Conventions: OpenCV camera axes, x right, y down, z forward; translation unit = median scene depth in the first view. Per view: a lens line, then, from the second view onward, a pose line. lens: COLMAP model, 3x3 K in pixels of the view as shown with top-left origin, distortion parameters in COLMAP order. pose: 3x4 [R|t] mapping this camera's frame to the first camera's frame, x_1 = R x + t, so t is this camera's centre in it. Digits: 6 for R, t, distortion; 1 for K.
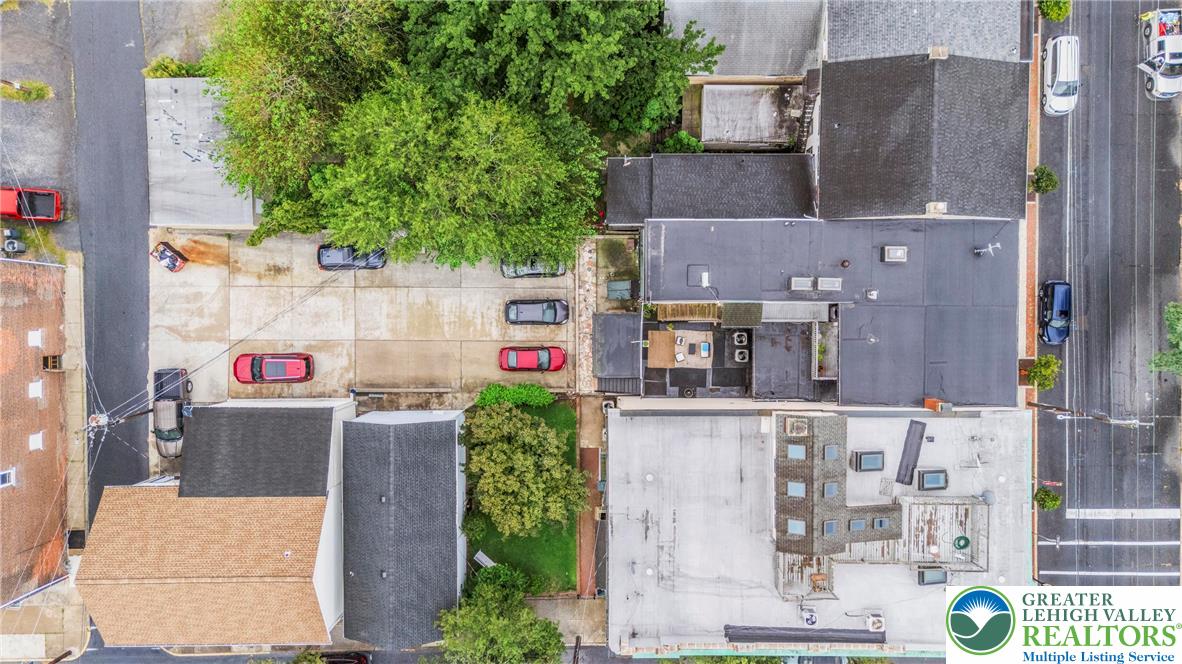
lens RADIAL K [[893.0, 0, 621.3], [0, 893.0, 334.1], [0, 0, 1]] dist [0.059732, -0.000653]
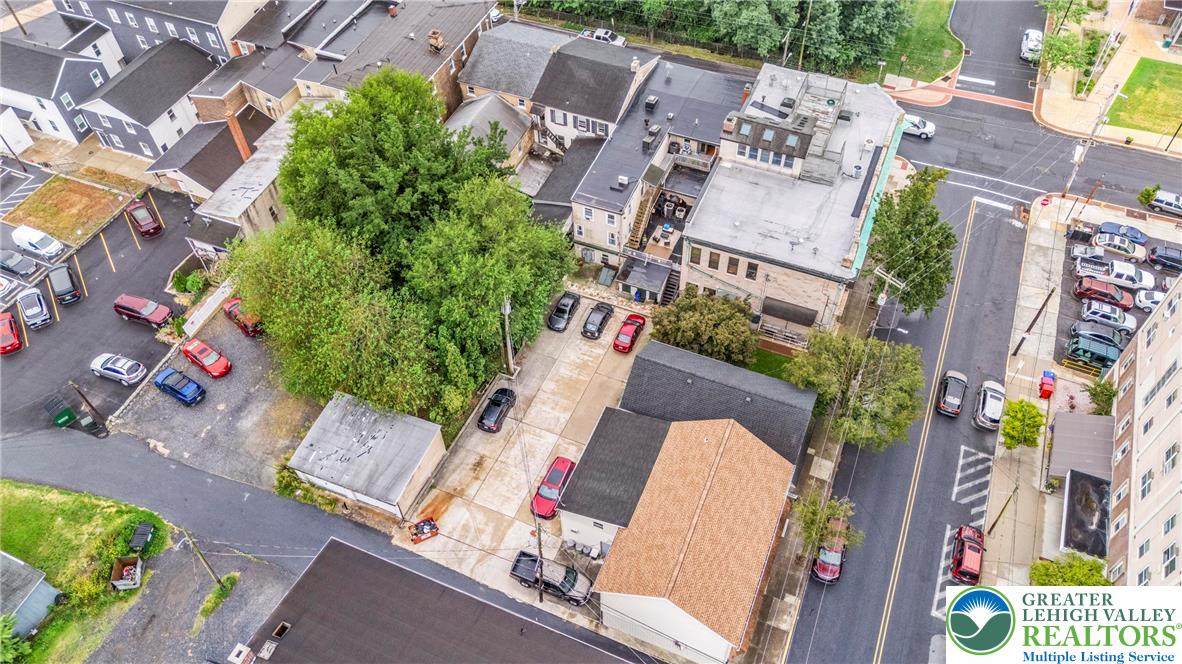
lens RADIAL K [[857.3, 0, 595.3], [0, 857.3, 334.5], [0, 0, 1]] dist [0.075272, -0.084280]
pose [[0.393331, -0.715175, 0.577768, -0.882781], [0.918590, 0.279369, -0.279545, 0.348265], [0.038513, 0.640686, 0.766837, 0.039479]]
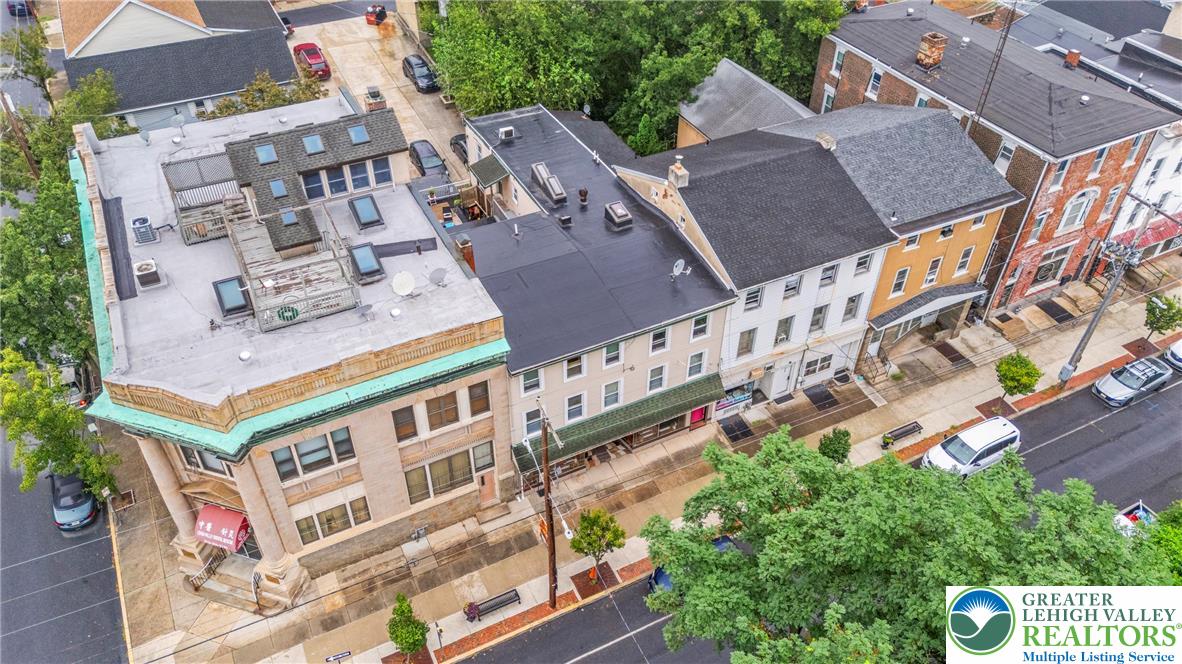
lens RADIAL K [[857.3, 0, 595.3], [0, 857.3, 334.5], [0, 0, 1]] dist [0.075272, -0.084280]
pose [[0.450389, 0.601525, -0.659786, 0.817194], [-0.892062, 0.272481, -0.360526, 0.232660], [-0.037086, 0.750947, 0.659320, 0.500325]]
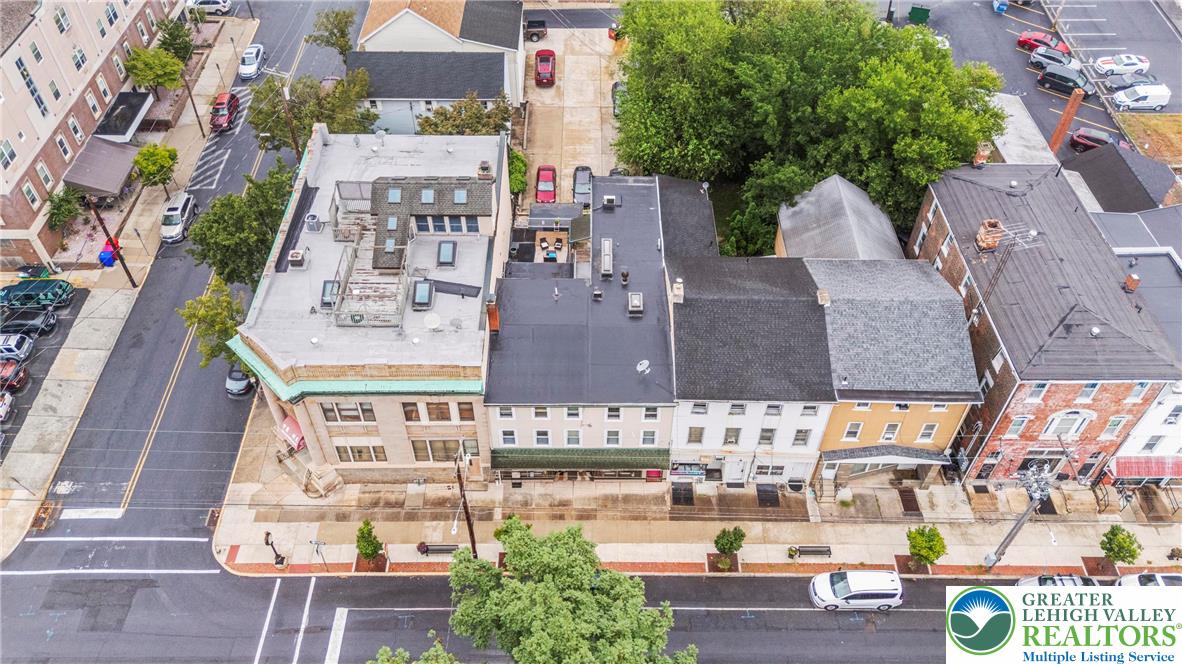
lens RADIAL K [[857.3, 0, 595.3], [0, 857.3, 334.5], [0, 0, 1]] dist [0.075272, -0.084280]
pose [[0.008229, 0.738220, -0.674510, 0.928157], [-0.999288, -0.018762, -0.032726, -0.006383], [-0.036815, 0.674300, 0.737540, 0.247499]]
